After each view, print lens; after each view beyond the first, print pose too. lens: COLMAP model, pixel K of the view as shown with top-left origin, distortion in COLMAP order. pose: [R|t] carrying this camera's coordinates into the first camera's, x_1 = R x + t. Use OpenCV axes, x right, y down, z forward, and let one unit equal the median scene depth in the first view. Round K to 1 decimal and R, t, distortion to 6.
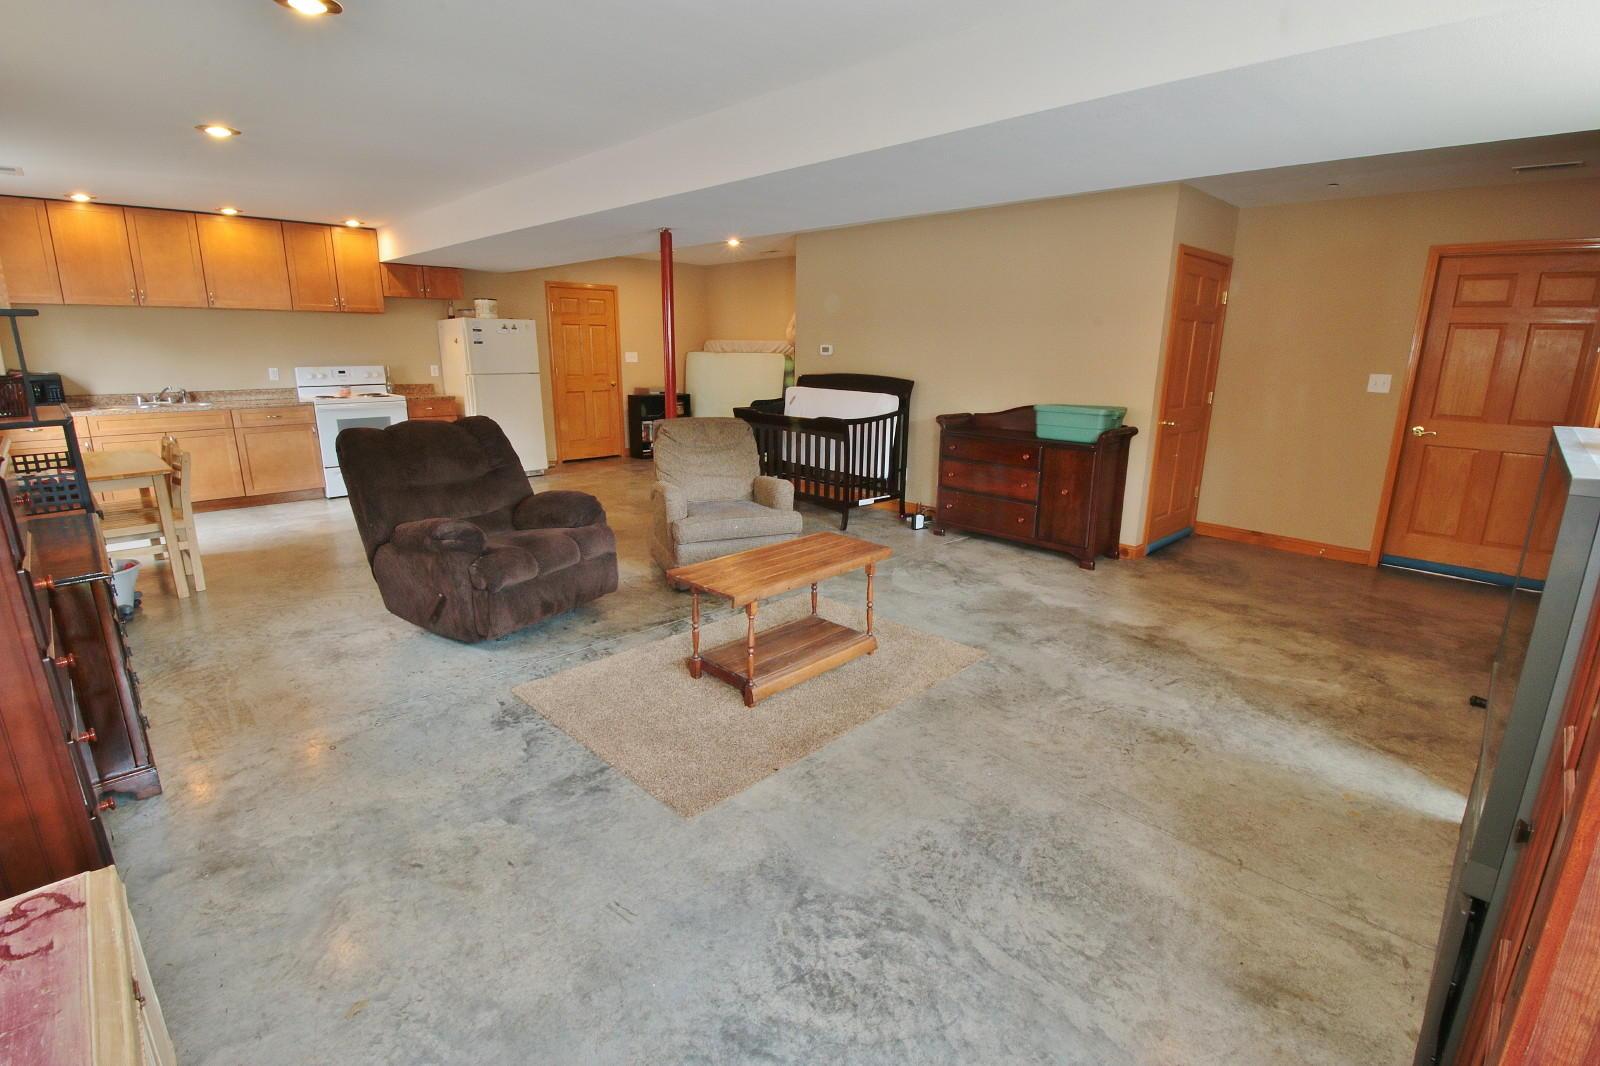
lens RADIAL K [[743.3, 0, 800.9], [0, 743.3, 533.5], [0, 0, 1]] dist [-0.003576, -0.001540]
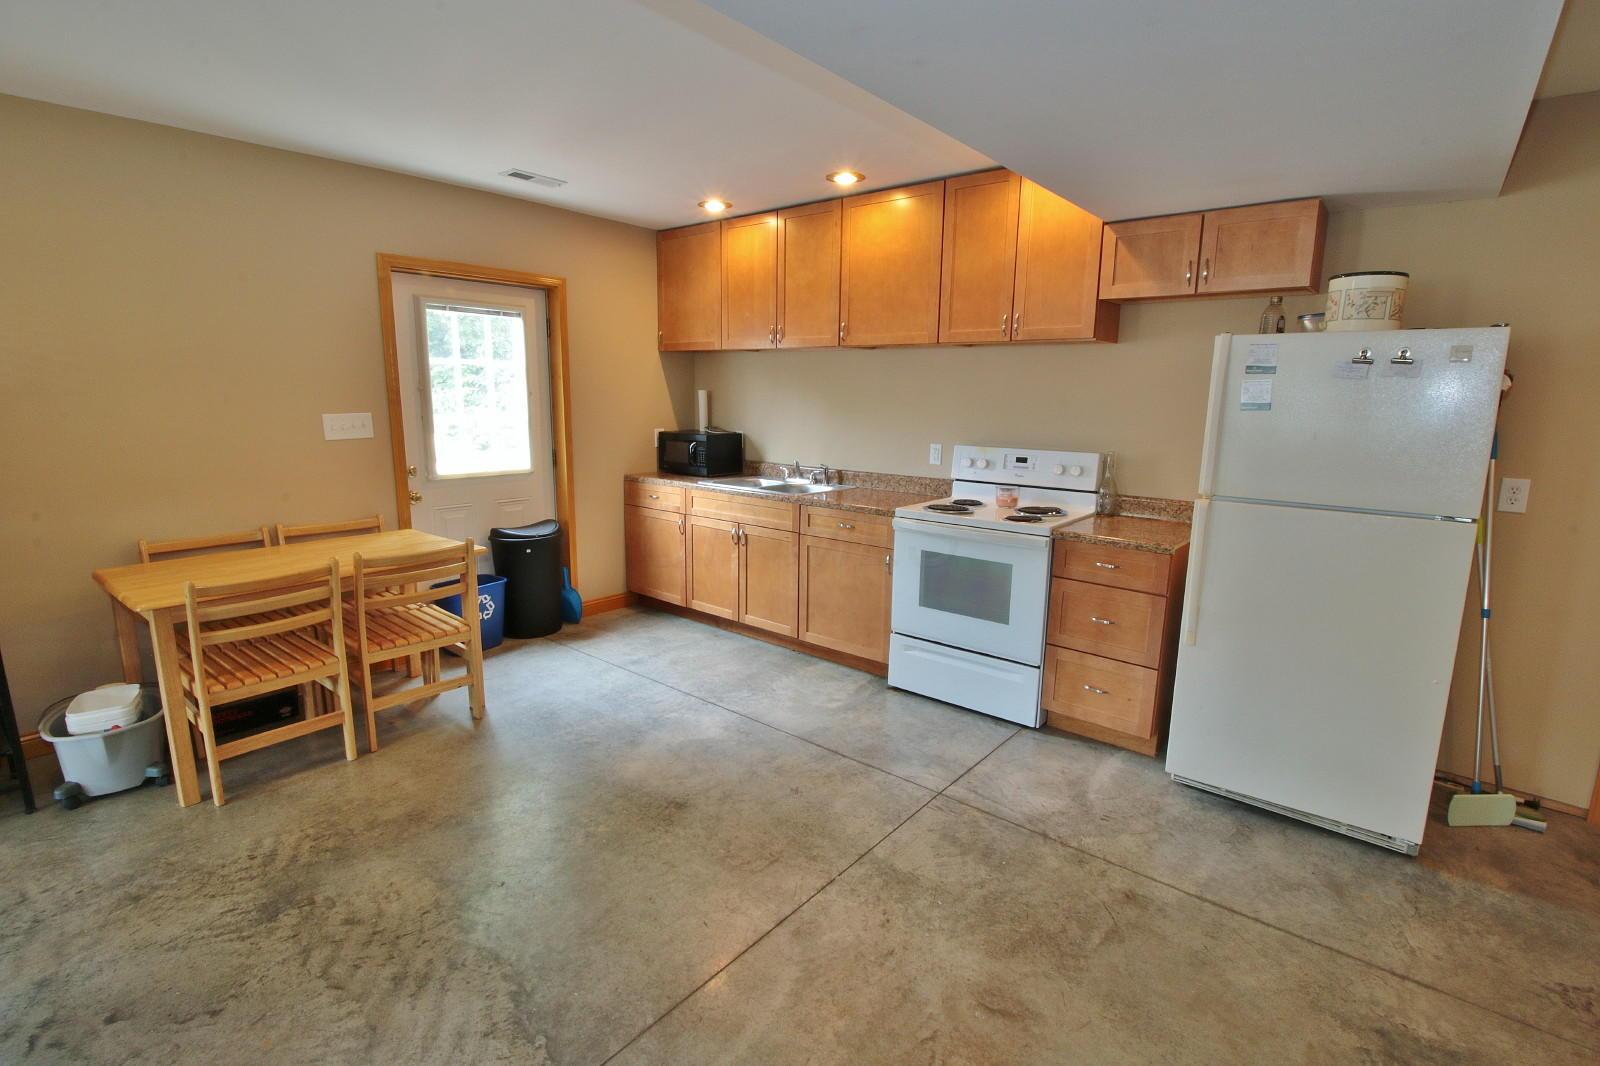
lens RADIAL K [[743.3, 0, 799.6], [0, 743.3, 532.2], [0, 0, 1]] dist [-0.003576, -0.001540]
pose [[0.110700, 0.175509, -0.978234, -0.136727], [-0.255316, 0.956273, 0.142677, -0.222619], [0.960500, 0.233964, 0.150670, 0.859720]]
